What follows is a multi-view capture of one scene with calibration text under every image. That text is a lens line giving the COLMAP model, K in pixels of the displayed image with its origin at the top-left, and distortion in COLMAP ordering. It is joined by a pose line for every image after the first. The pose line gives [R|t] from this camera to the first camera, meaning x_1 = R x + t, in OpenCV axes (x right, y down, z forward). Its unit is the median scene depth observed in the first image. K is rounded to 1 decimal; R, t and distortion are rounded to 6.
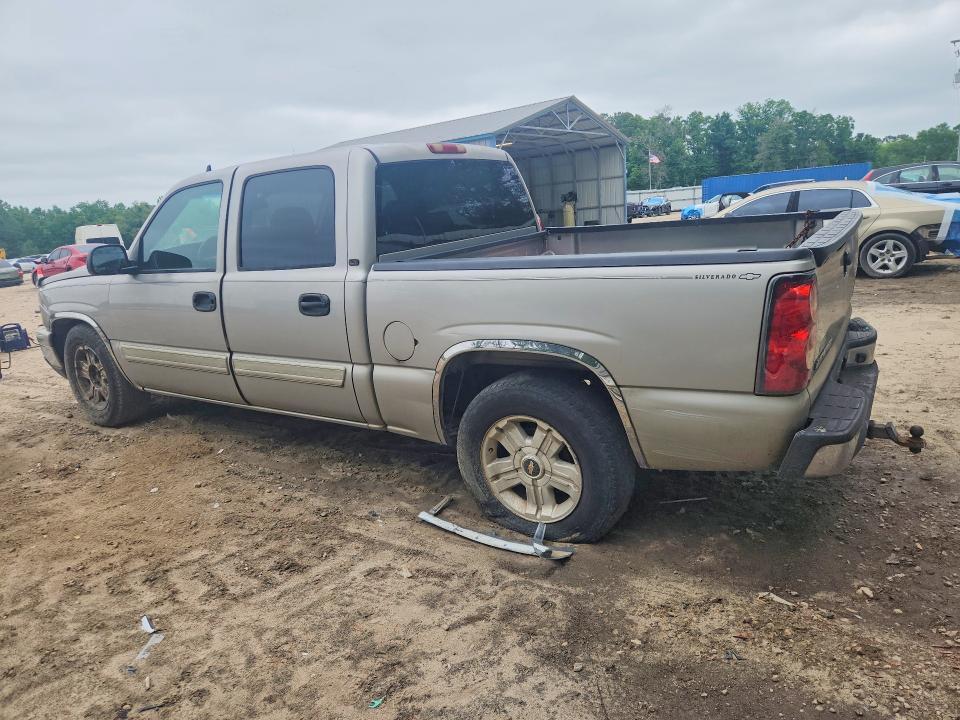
lens RADIAL K [[643.6, 0, 472.0], [0, 643.6, 357.3], [0, 0, 1]] dist [0.056561, -0.046218]
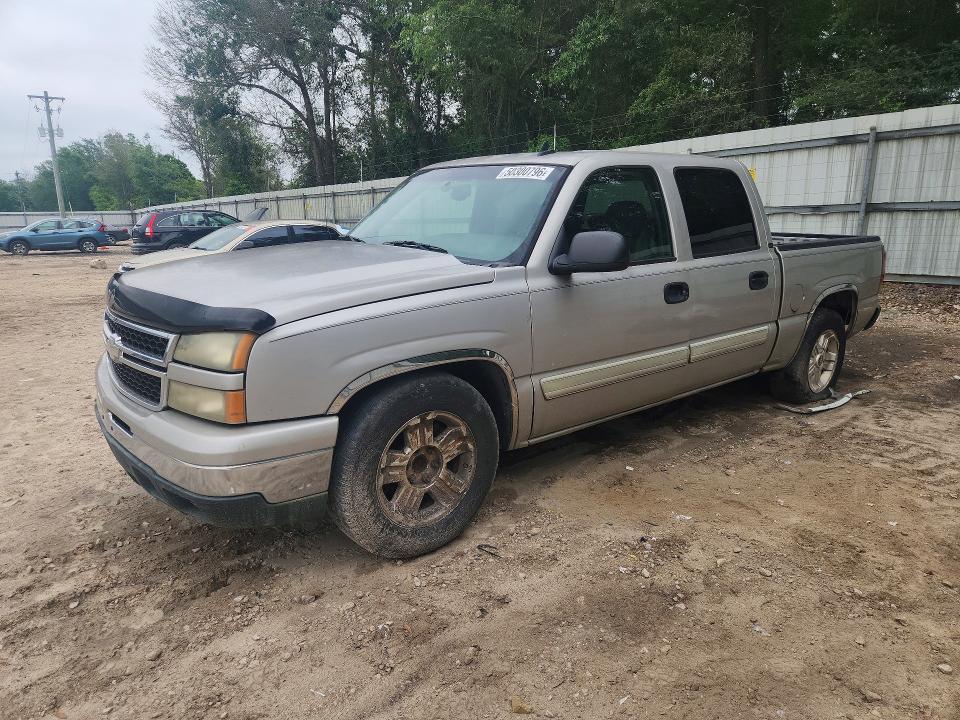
lens RADIAL K [[652.5, 0, 473.6], [0, 652.5, 359.4], [0, 0, 1]] dist [0.045671, -0.039916]
pose [[0.289561, -0.139422, 0.946951, -1.891977], [0.207487, 0.974953, 0.080099, -0.173445], [-0.934400, 0.173287, 0.311237, 1.331559]]
